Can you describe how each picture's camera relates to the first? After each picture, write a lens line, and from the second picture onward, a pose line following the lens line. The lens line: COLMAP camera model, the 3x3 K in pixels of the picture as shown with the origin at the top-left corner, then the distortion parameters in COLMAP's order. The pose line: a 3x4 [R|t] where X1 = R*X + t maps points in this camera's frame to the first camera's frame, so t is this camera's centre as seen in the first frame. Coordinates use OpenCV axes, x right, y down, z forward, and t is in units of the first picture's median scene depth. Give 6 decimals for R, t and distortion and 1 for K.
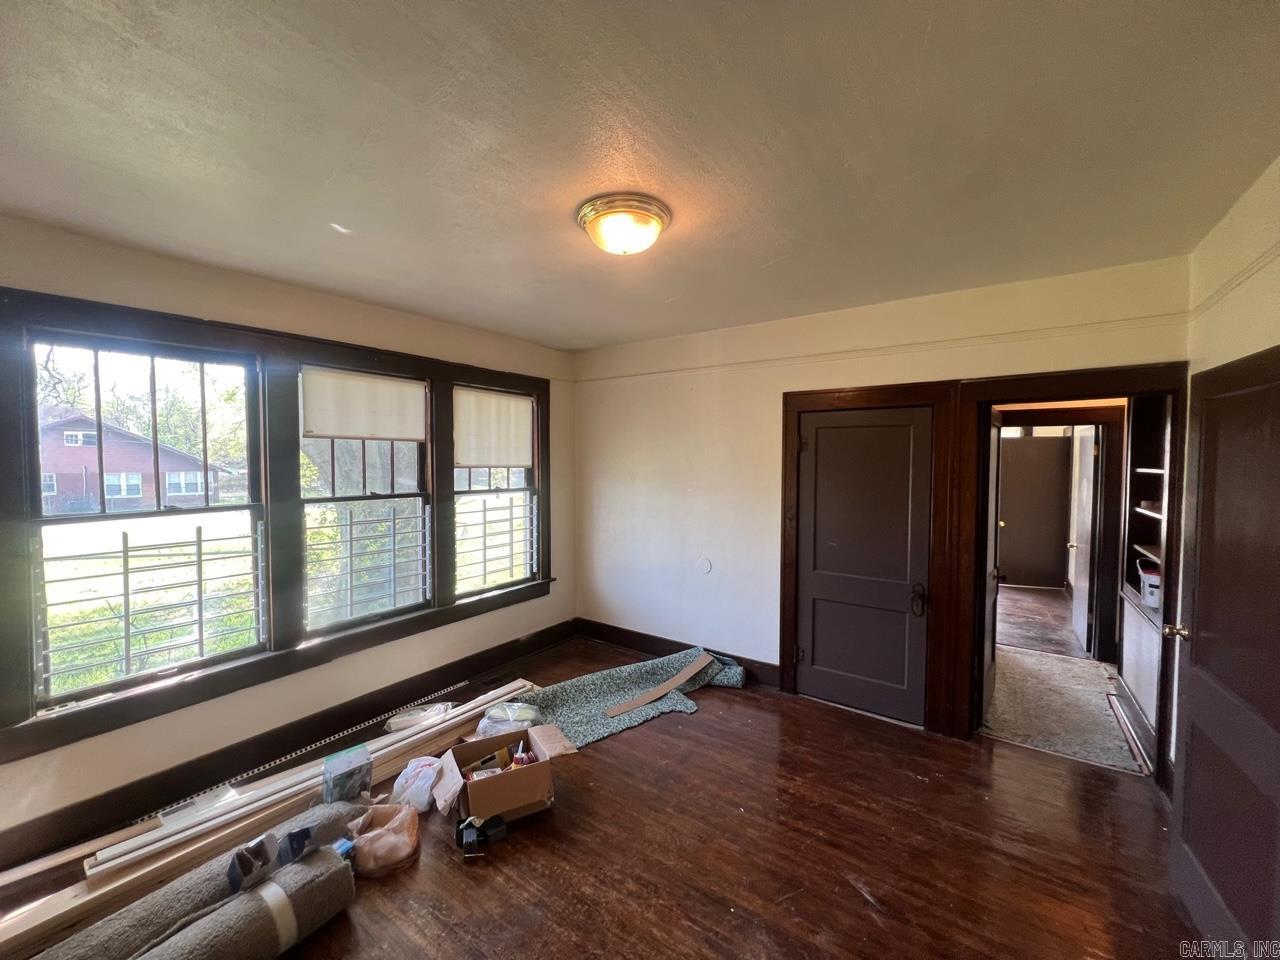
lens RADIAL K [[509.6, 0, 640.0], [0, 509.6, 480.0], [0, 0, 1]] dist [-0.000511, 0.000105]
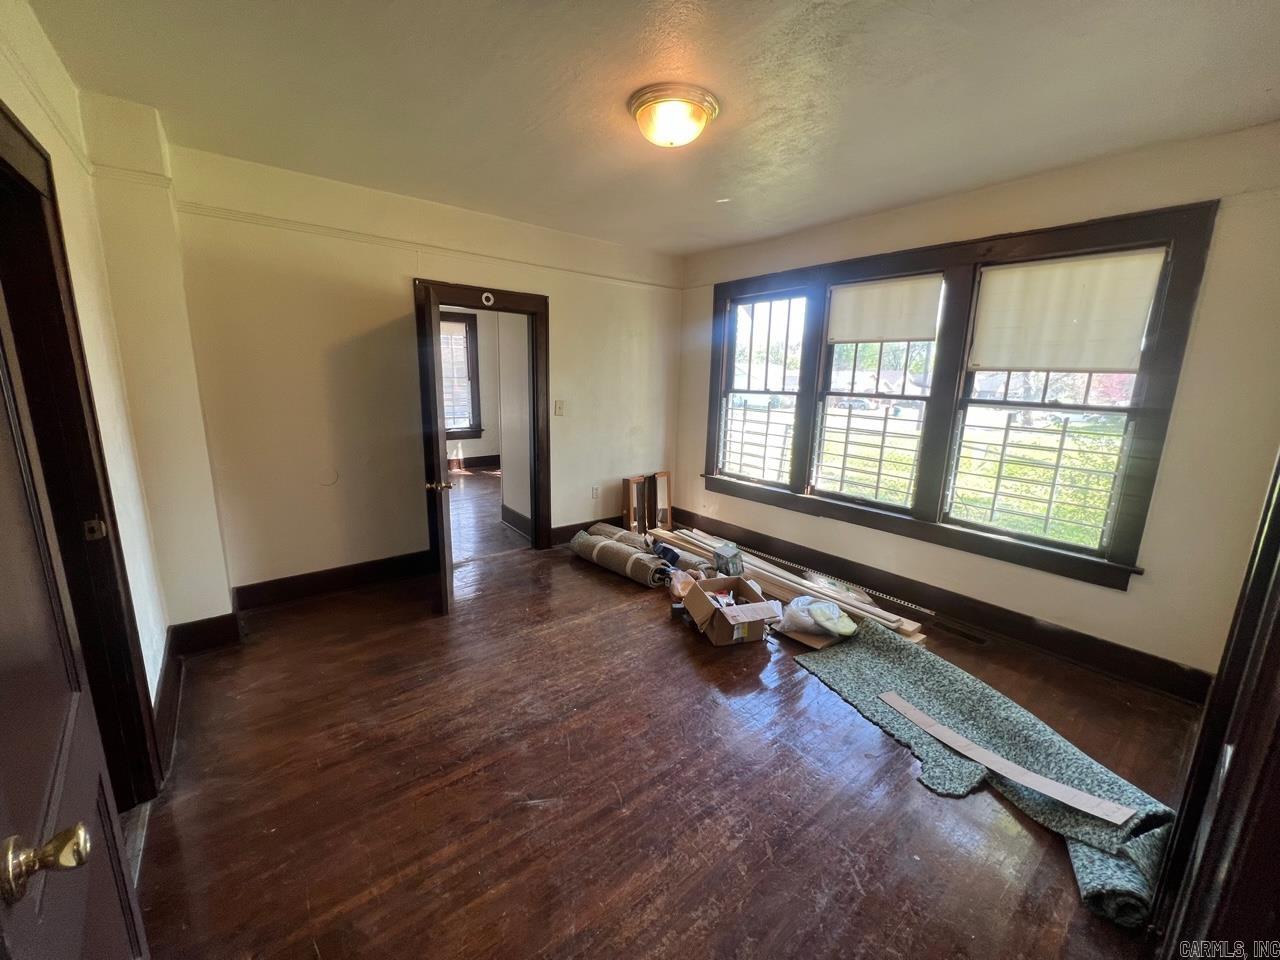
lens RADIAL K [[522.1, 0, 640.0], [0, 522.1, 480.0], [0, 0, 1]] dist [-0.001235, -0.000219]
pose [[-0.281489, 0.187634, -0.941040, 0.670674], [-0.058247, 0.975546, 0.211938, 0.002352], [0.957795, 0.114471, -0.263677, 0.768621]]
